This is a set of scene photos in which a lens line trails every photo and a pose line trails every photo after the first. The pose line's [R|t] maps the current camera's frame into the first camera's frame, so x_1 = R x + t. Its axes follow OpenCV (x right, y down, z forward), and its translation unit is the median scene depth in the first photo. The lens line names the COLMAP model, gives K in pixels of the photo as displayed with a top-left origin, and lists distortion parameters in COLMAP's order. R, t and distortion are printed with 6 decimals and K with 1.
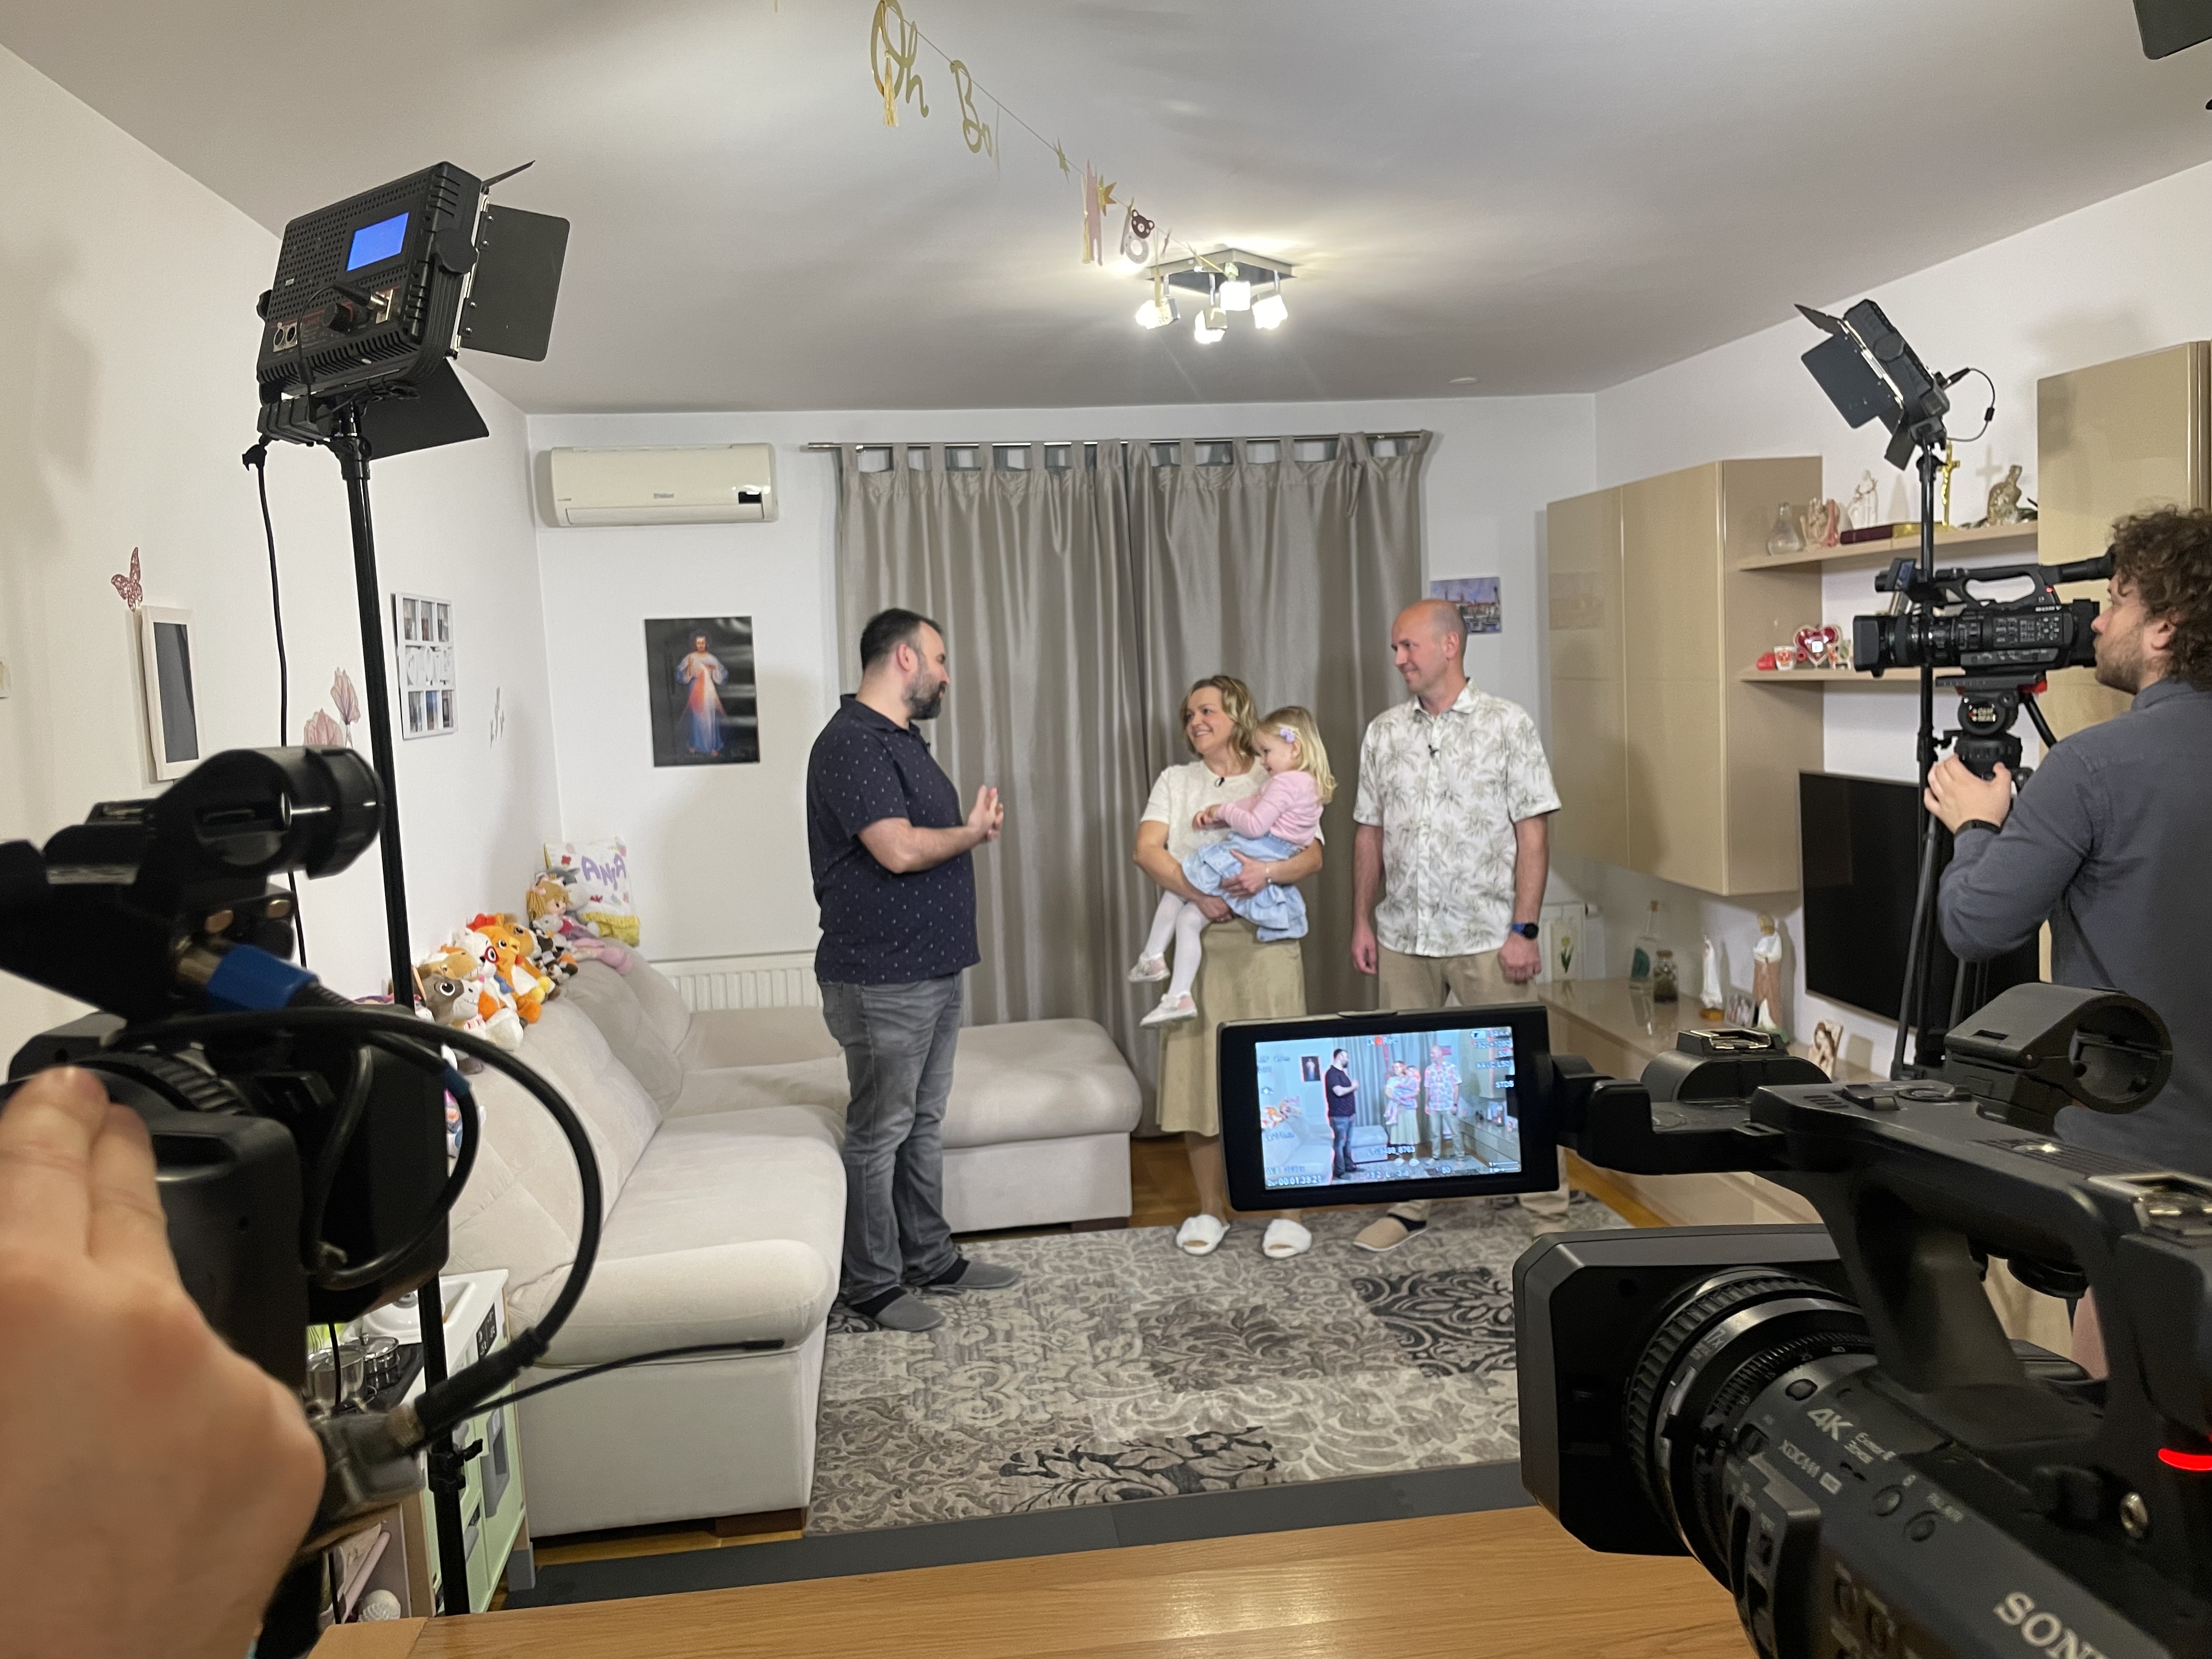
lens RADIAL K [[1653.6, 0, 1122.4], [0, 1653.6, 823.6], [0, 0, 1]] dist [0.093183, -0.127496]
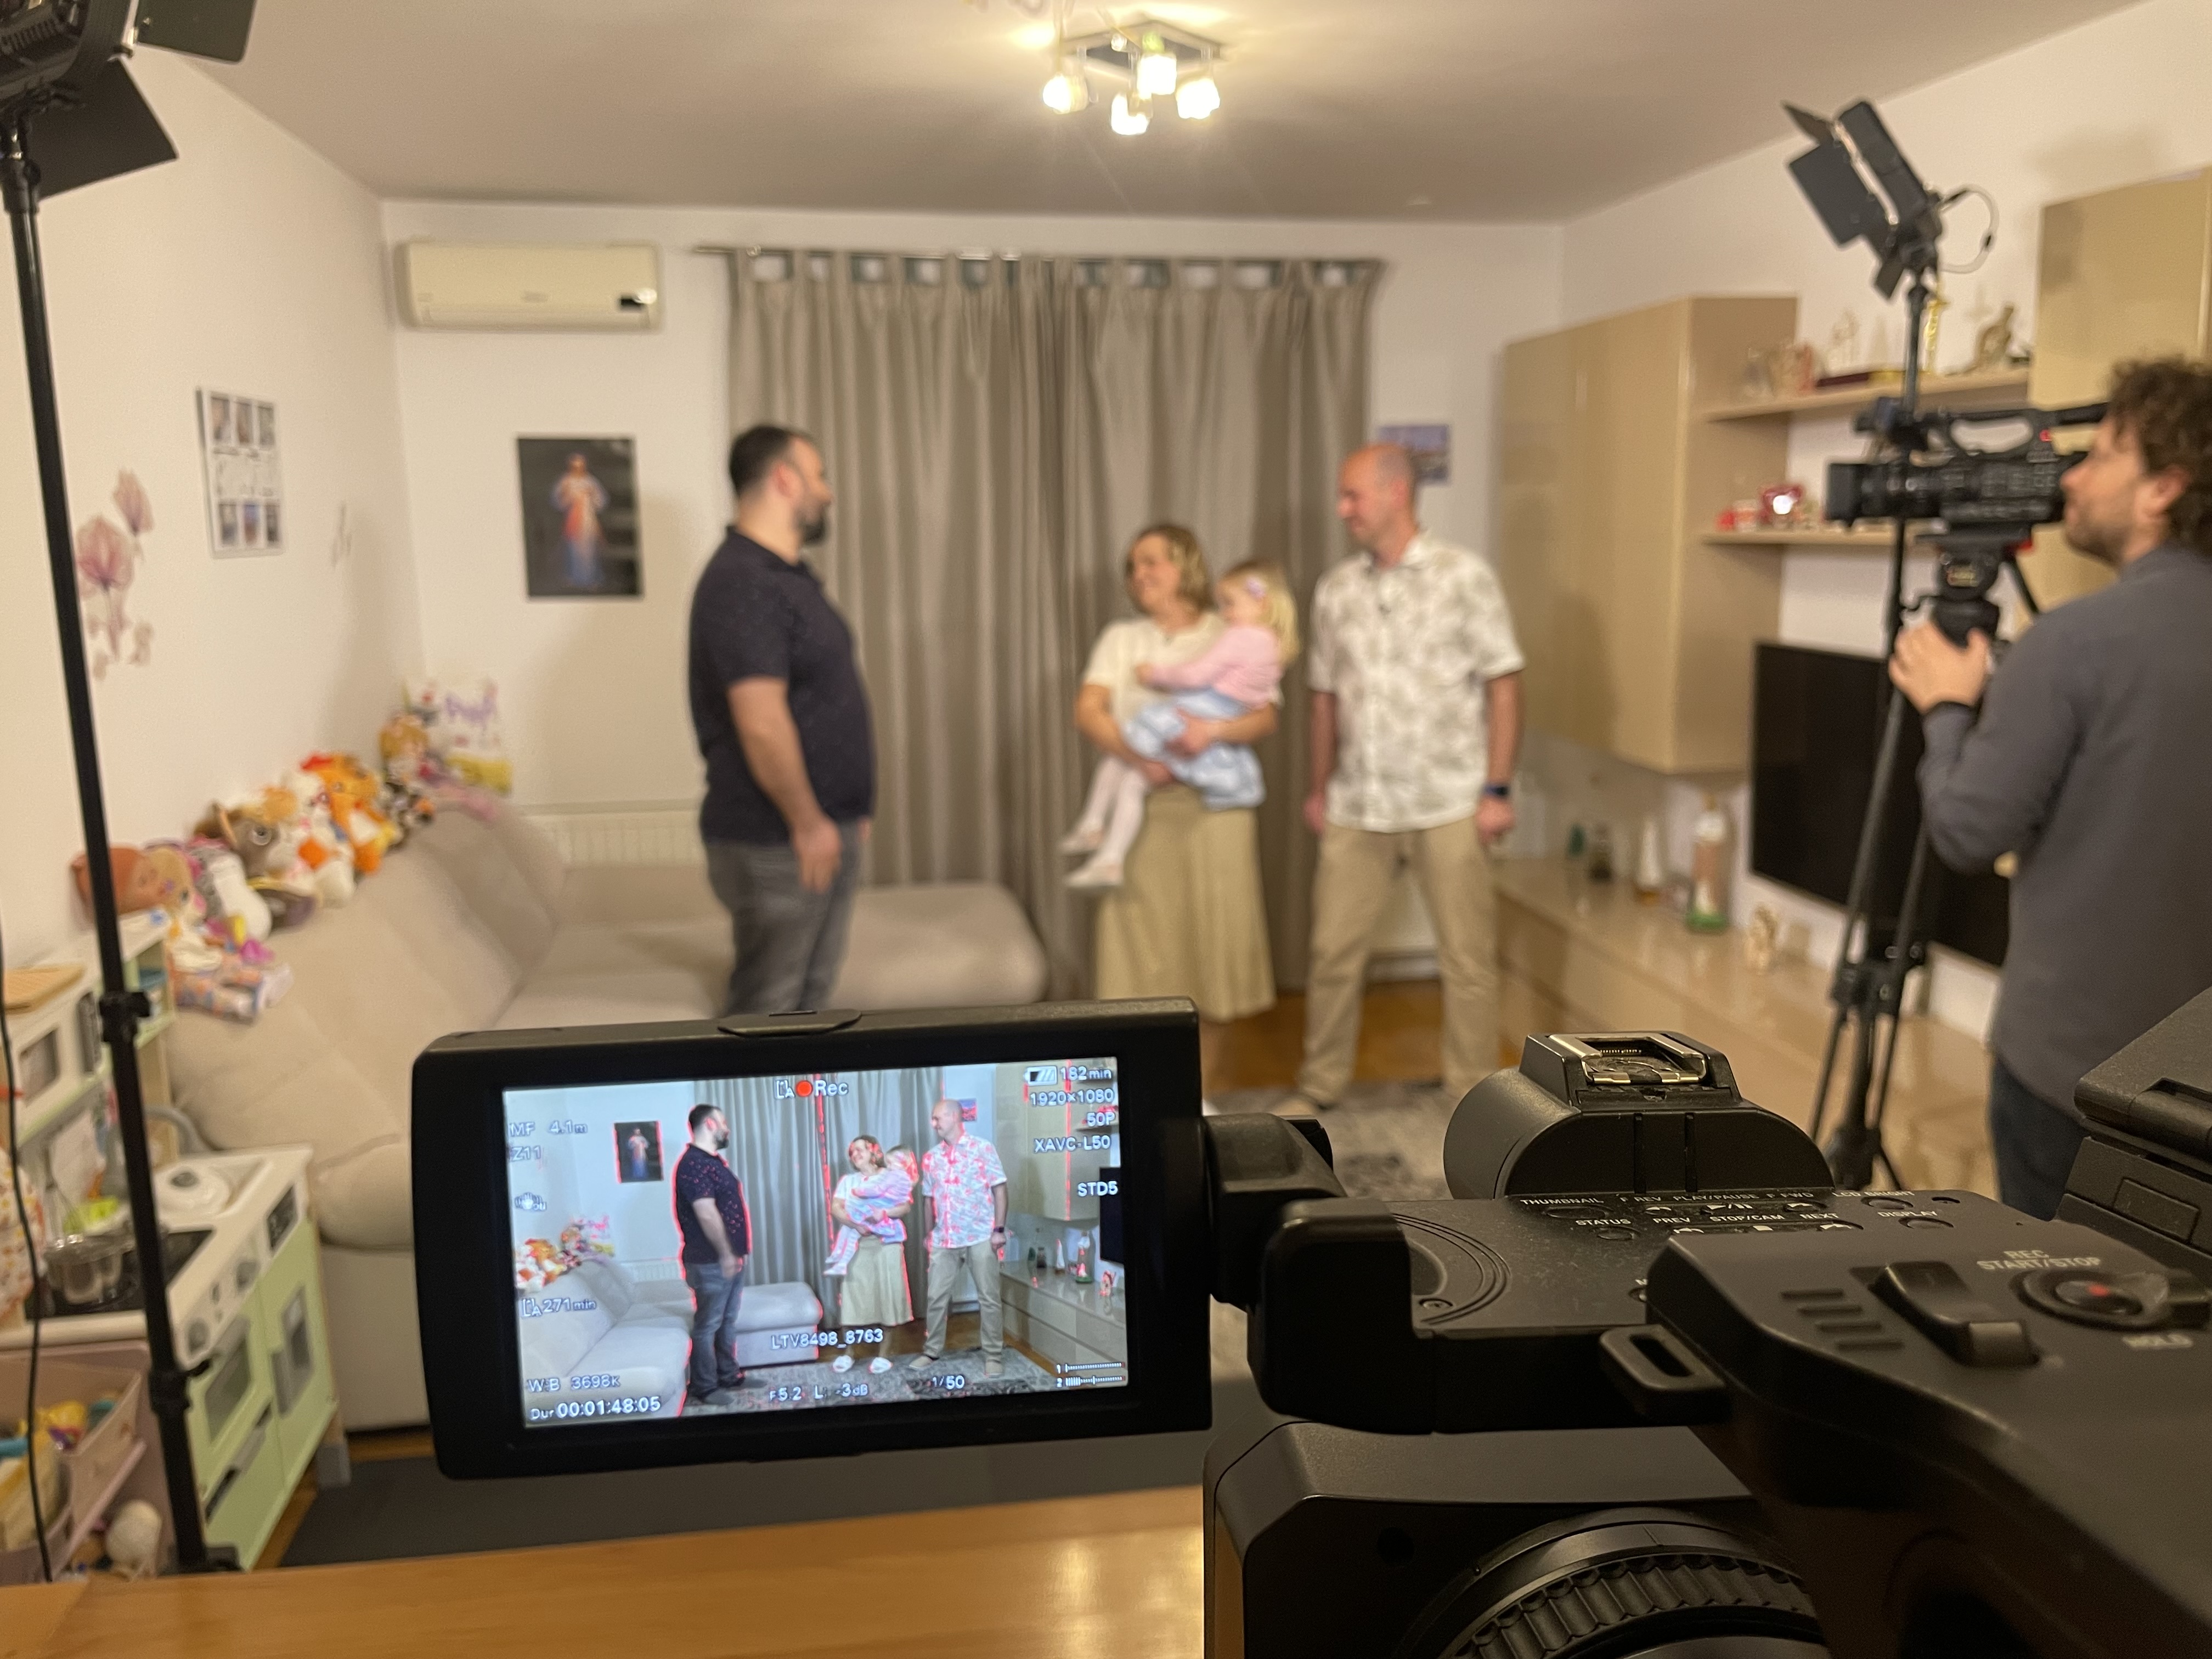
lens RADIAL K [[1653.6, 0, 1122.4], [0, 1653.6, 823.6], [0, 0, 1]] dist [0.093183, -0.127496]
pose [[0.999236, 0.025717, 0.029435, 0.030976], [-0.028096, 0.996110, 0.083520, 0.003542], [-0.027172, -0.084283, 0.996071, 0.080776]]
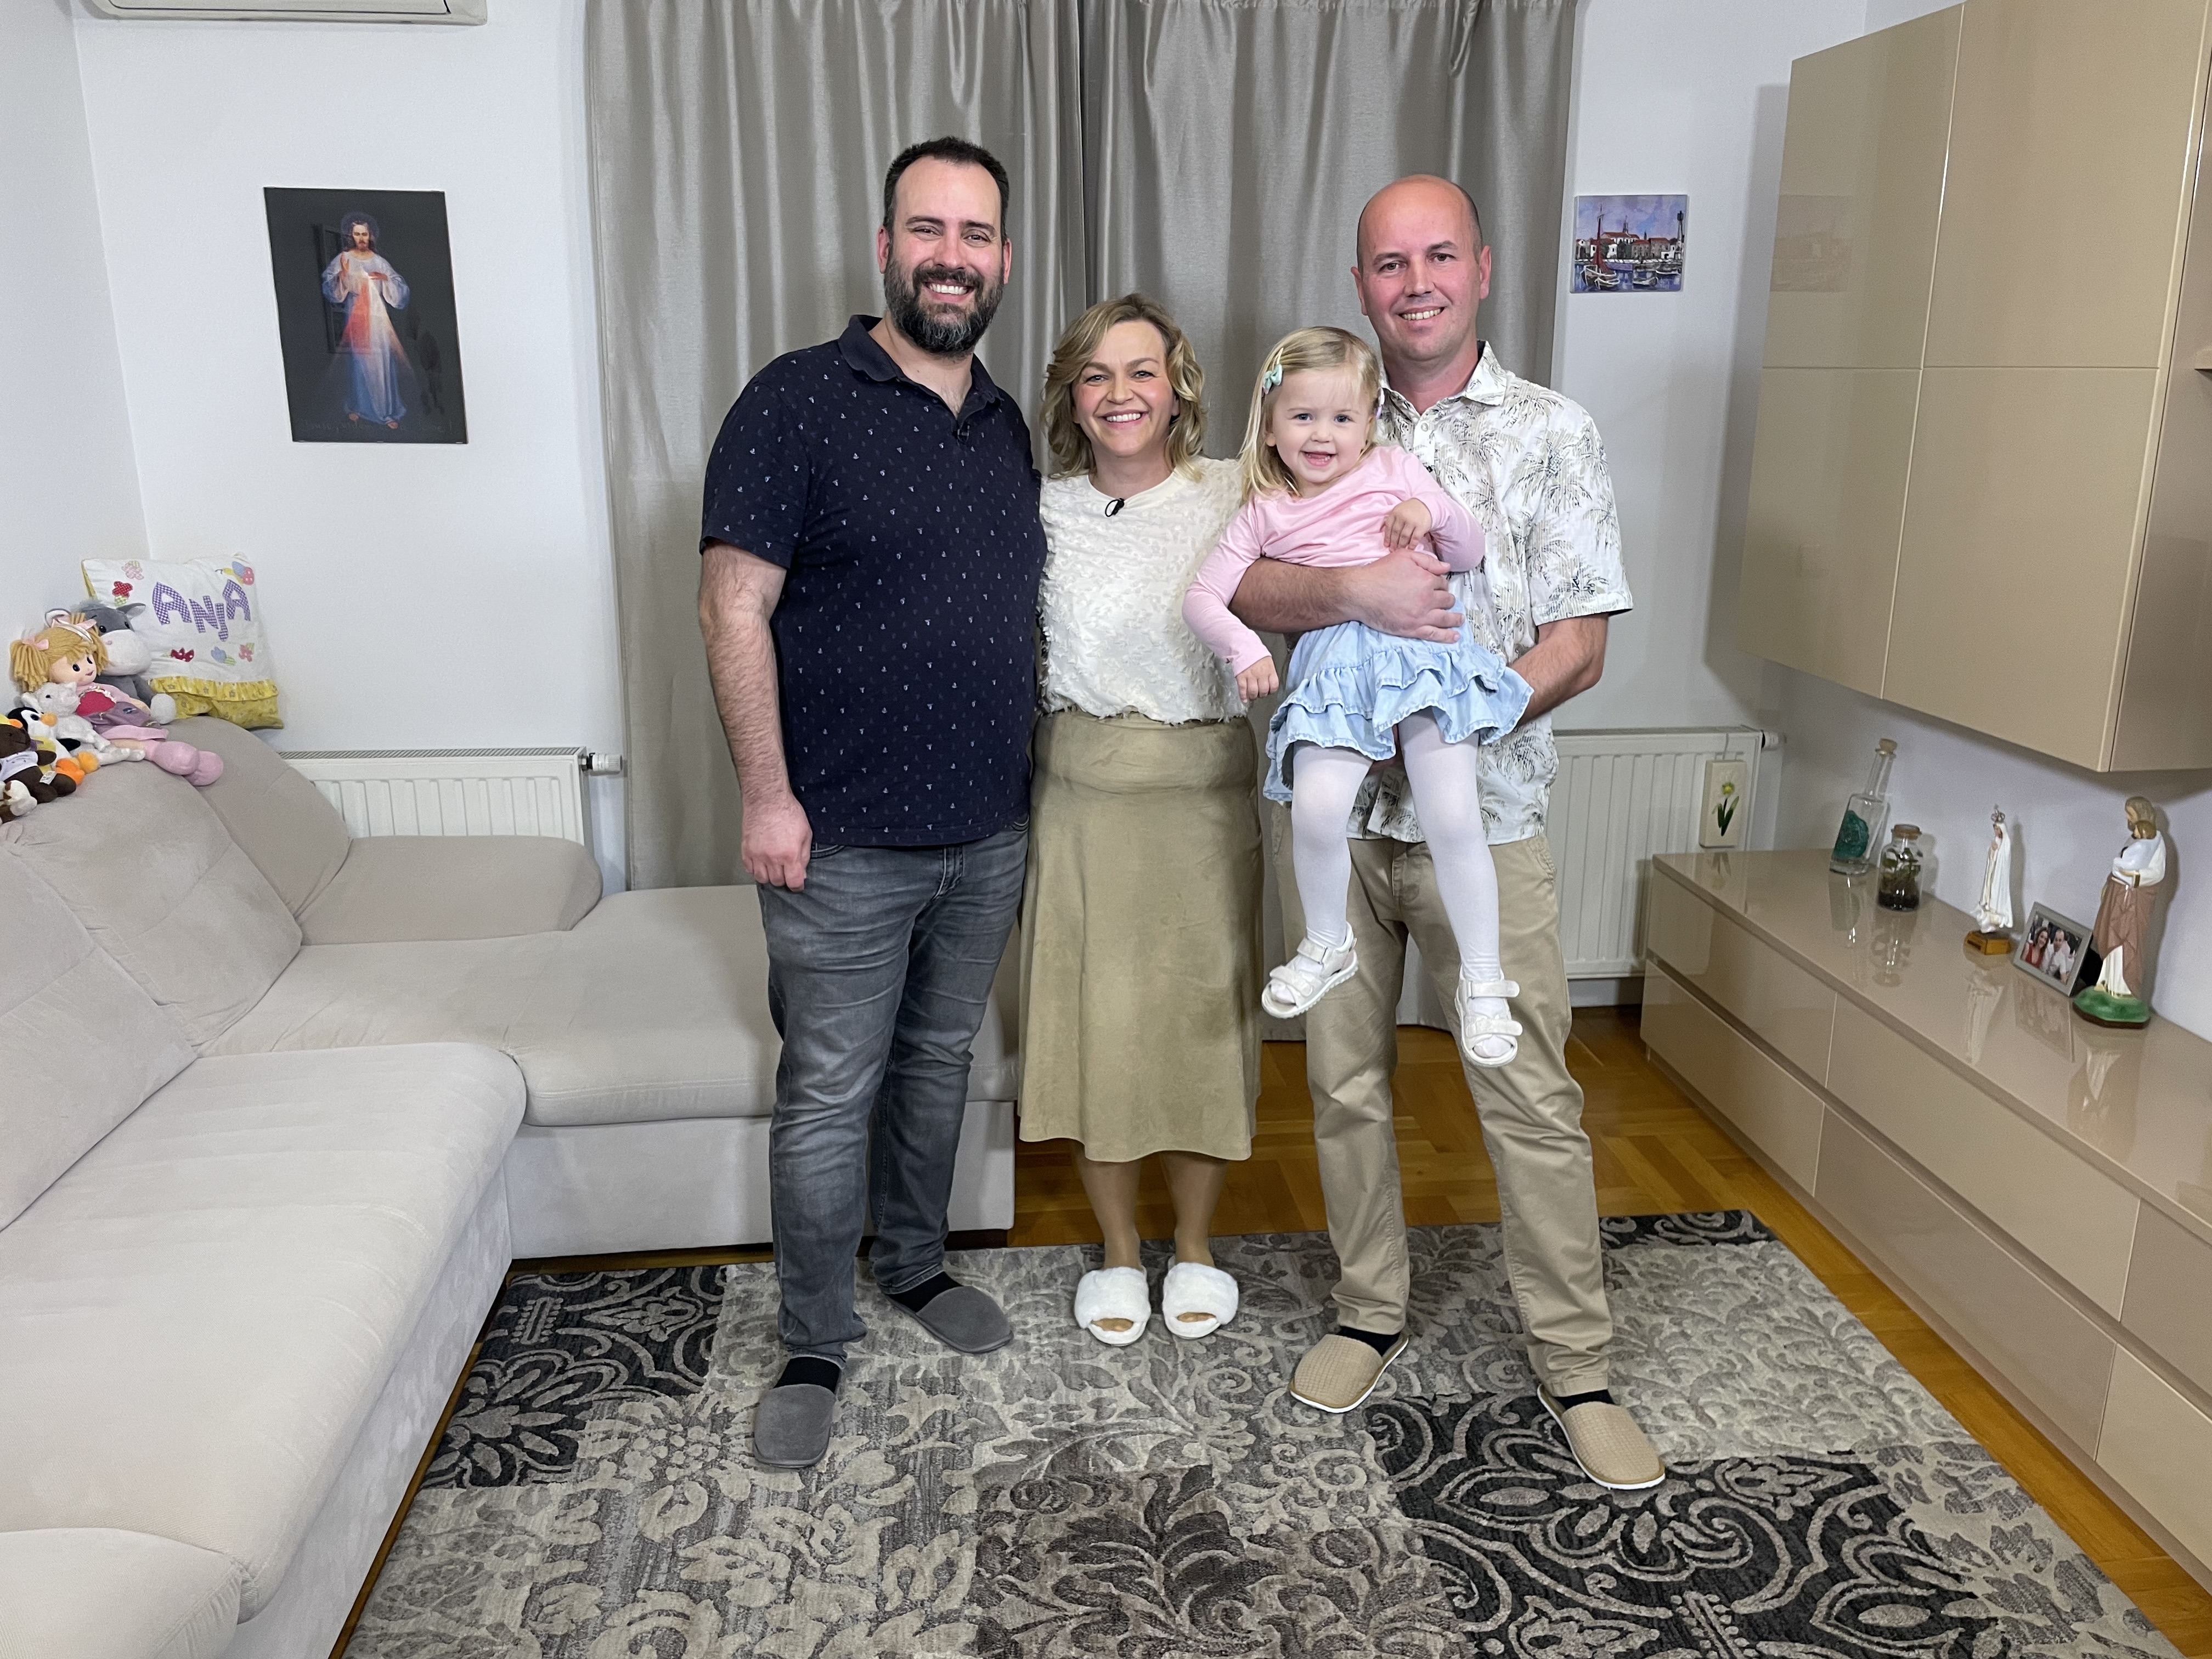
lens RADIAL K [[1653.6, 0, 1122.4], [0, 1653.6, 823.6], [0, 0, 1]] dist [0.093183, -0.127496]
pose [[0.998568, 0.052603, -0.009785, 0.051522], [-0.050263, 0.984939, 0.165433, -0.017341], [0.018340, -0.164704, 0.986172, 0.493311]]
